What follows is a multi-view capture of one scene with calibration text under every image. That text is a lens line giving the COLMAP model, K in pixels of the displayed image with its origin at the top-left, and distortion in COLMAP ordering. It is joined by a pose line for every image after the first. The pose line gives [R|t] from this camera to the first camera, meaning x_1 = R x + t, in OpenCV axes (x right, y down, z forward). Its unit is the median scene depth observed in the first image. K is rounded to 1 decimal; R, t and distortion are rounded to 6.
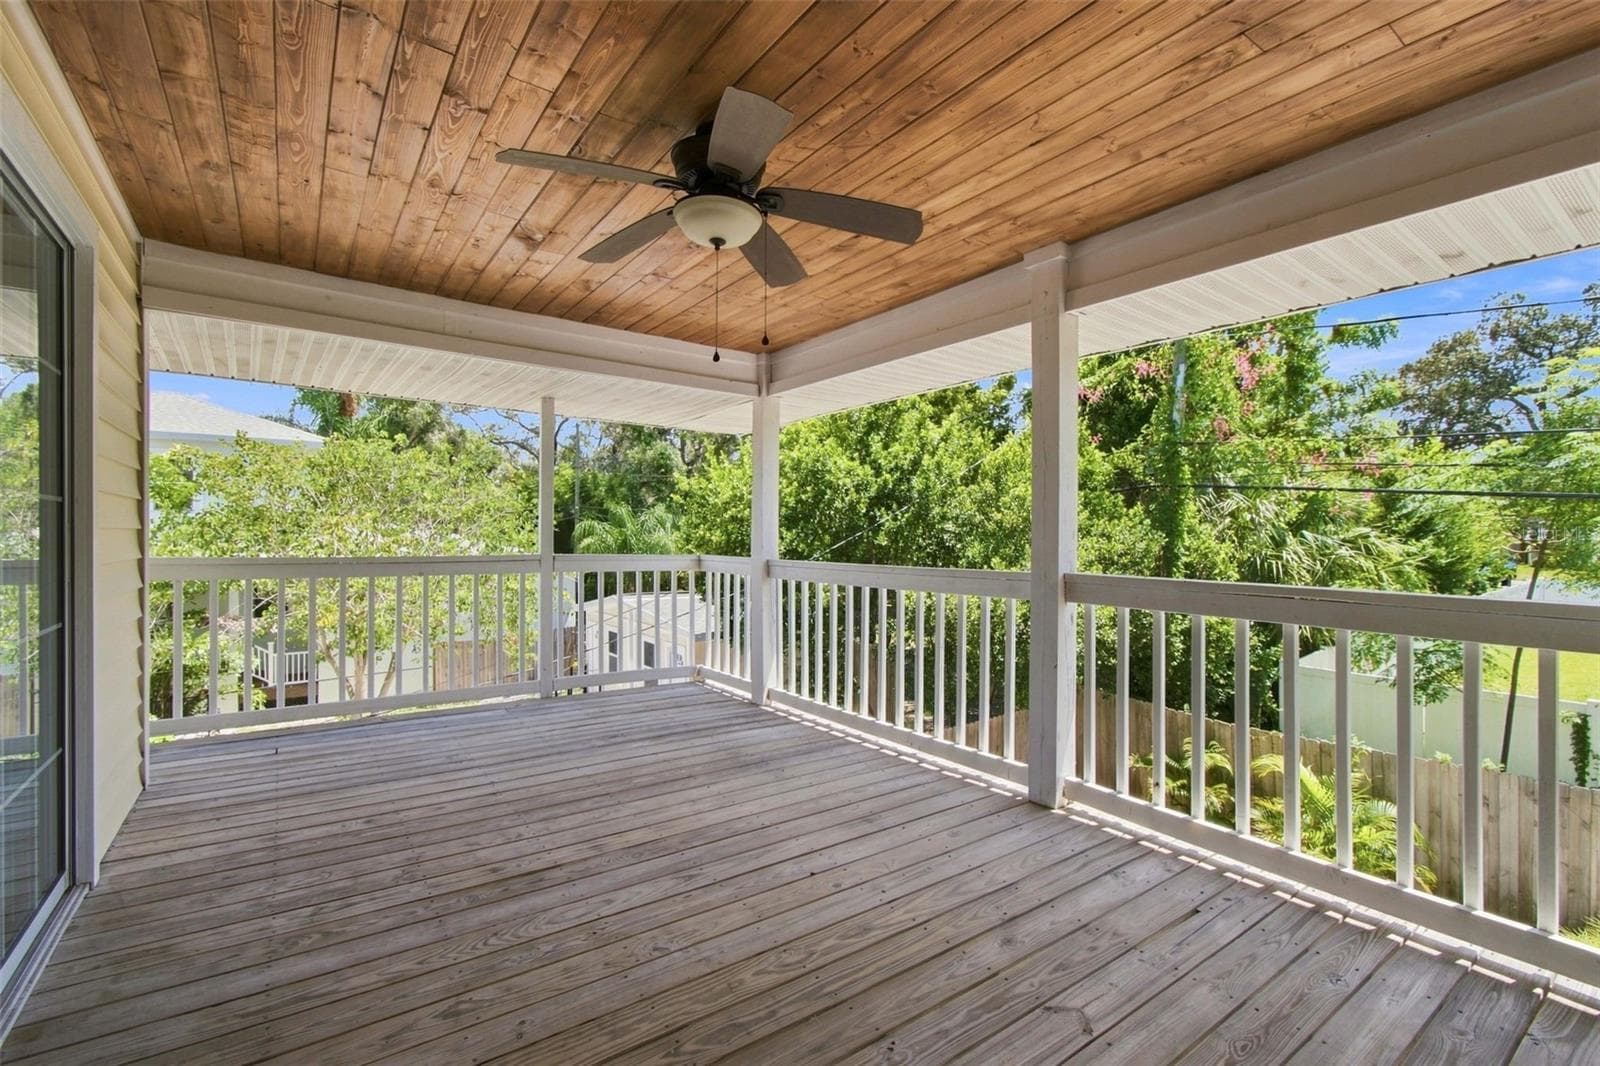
lens RADIAL K [[721.6, 0, 805.3], [0, 721.6, 530.8], [0, 0, 1]] dist [-0.018663, 0.009208]
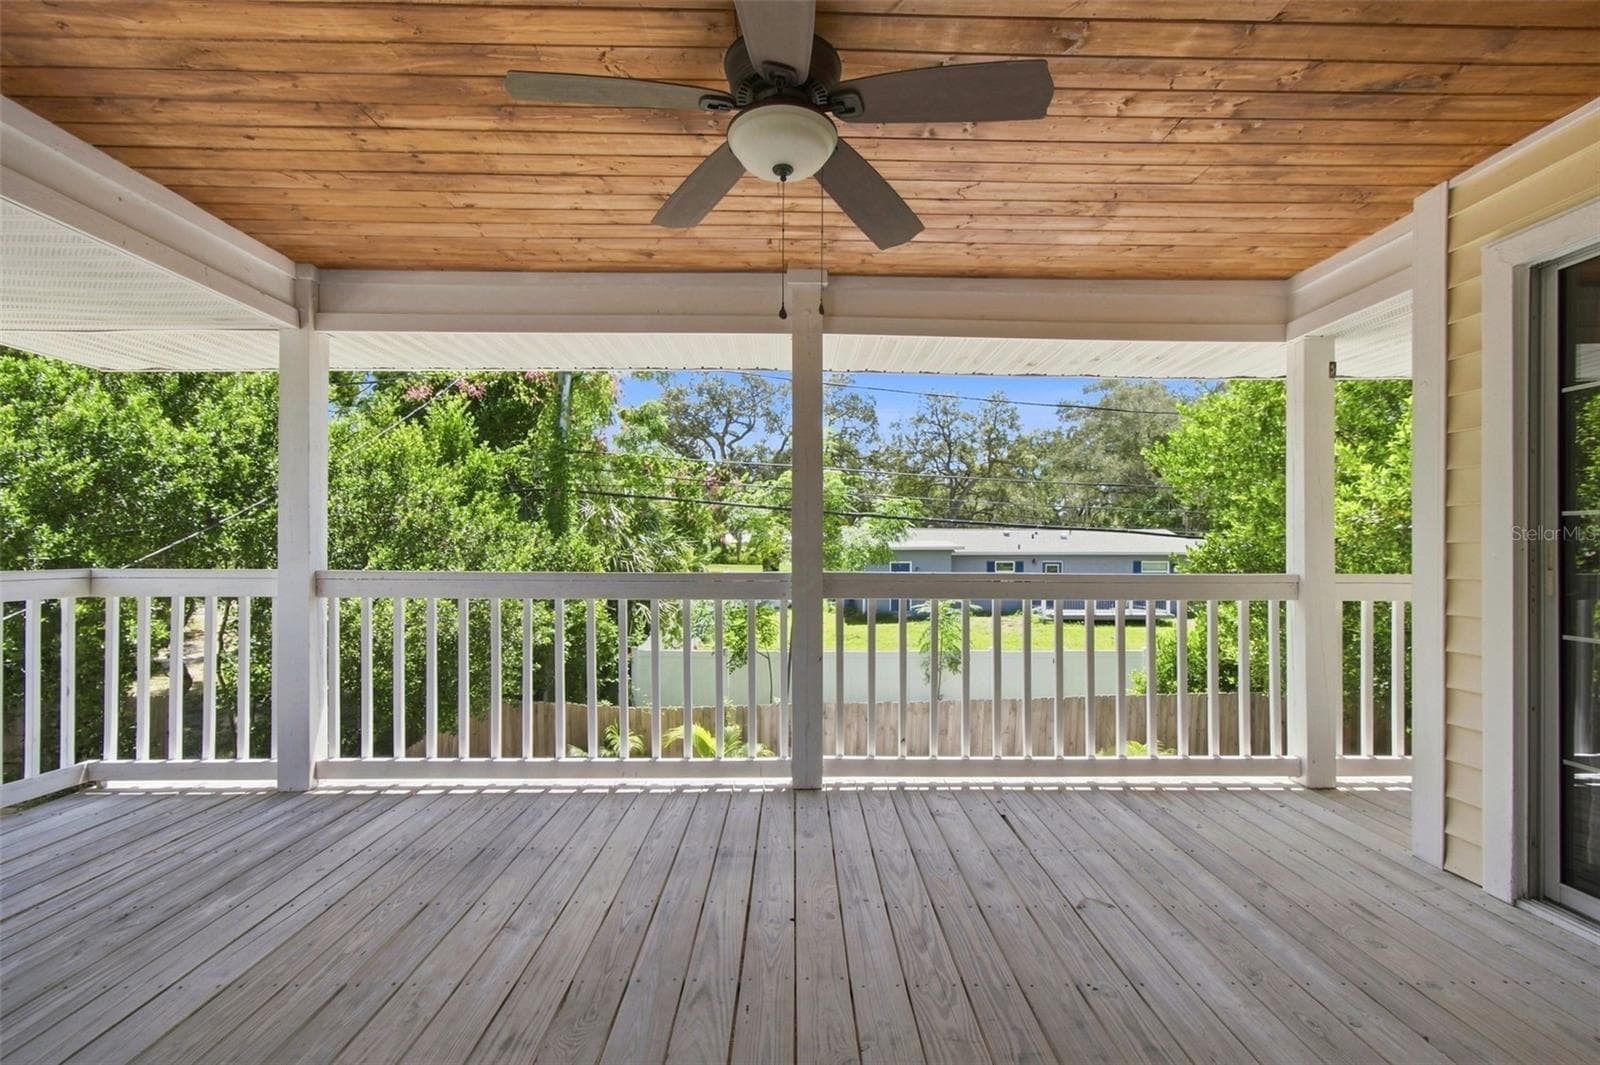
lens RADIAL K [[721.6, 0, 815.0], [0, 721.6, 547.2], [0, 0, 1]] dist [-0.018663, 0.009208]
pose [[0.561179, -0.009453, 0.827641, -0.480647], [-0.007155, 0.999842, 0.016271, 0.001307], [-0.827664, -0.015053, 0.561022, 0.331937]]
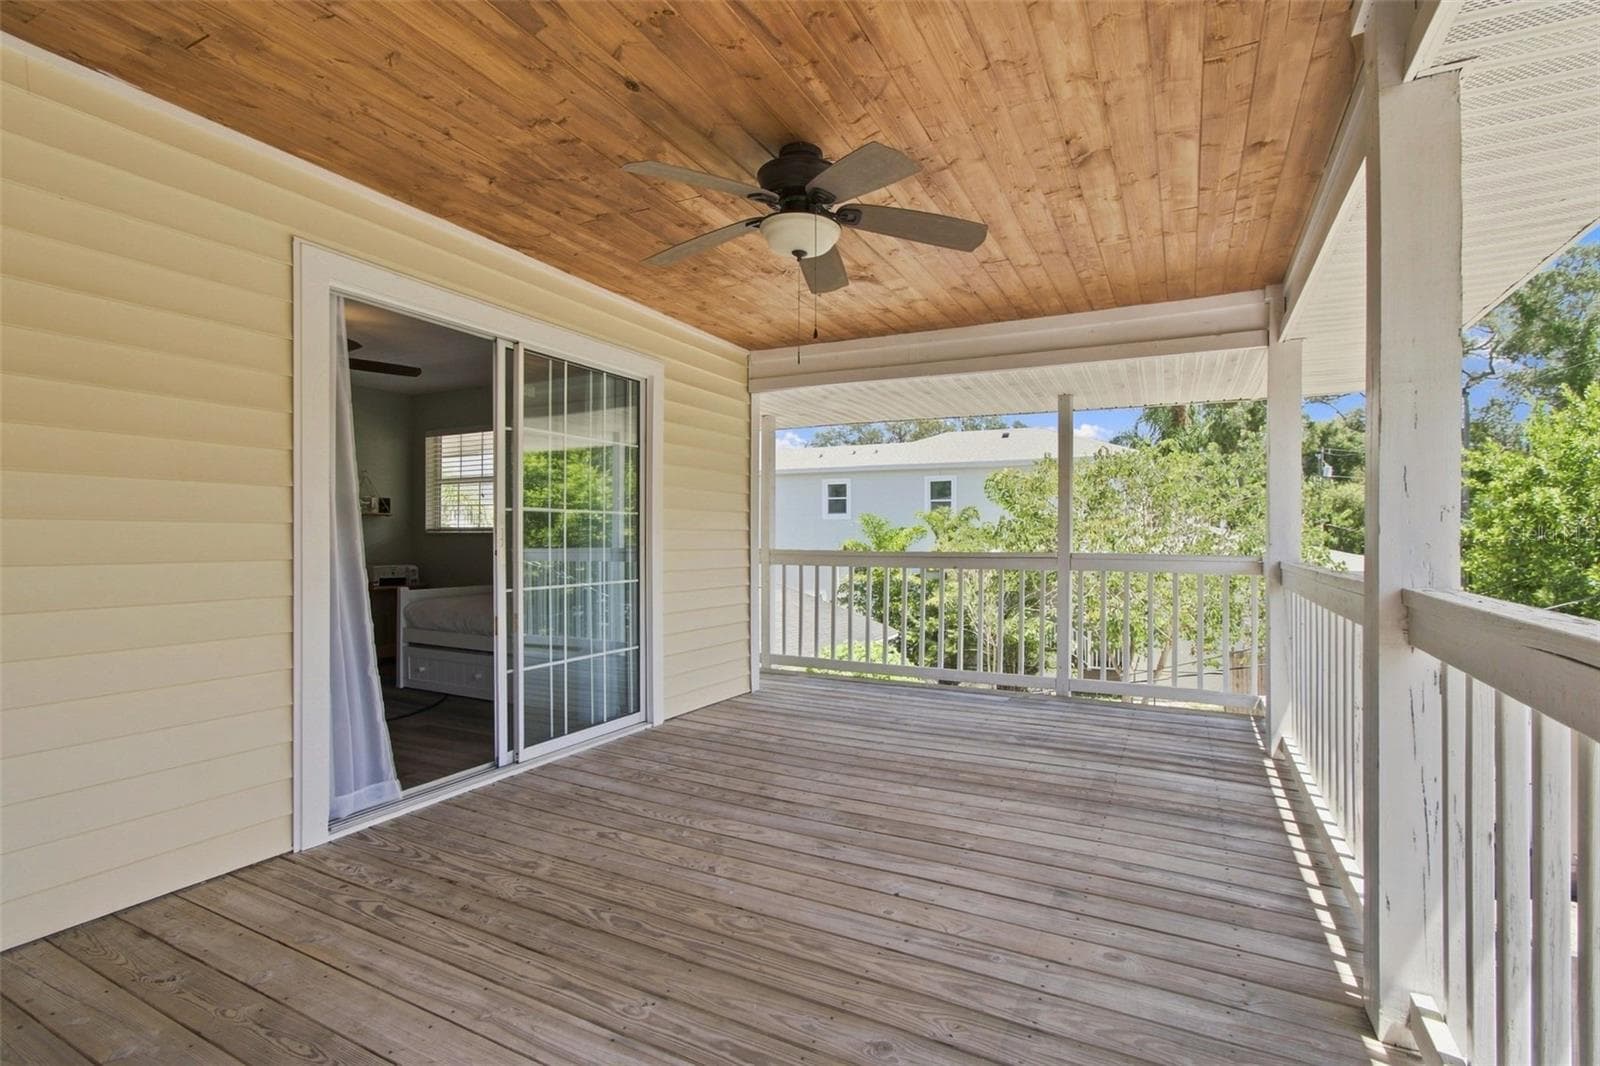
lens RADIAL K [[721.6, 0, 809.4], [0, 721.6, 541.0], [0, 0, 1]] dist [-0.018663, 0.009208]
pose [[0.454975, -0.002225, -0.890501, 0.531095], [0.009567, 0.999951, 0.002389, 0.014704], [0.890453, -0.009606, 0.454974, 0.332238]]
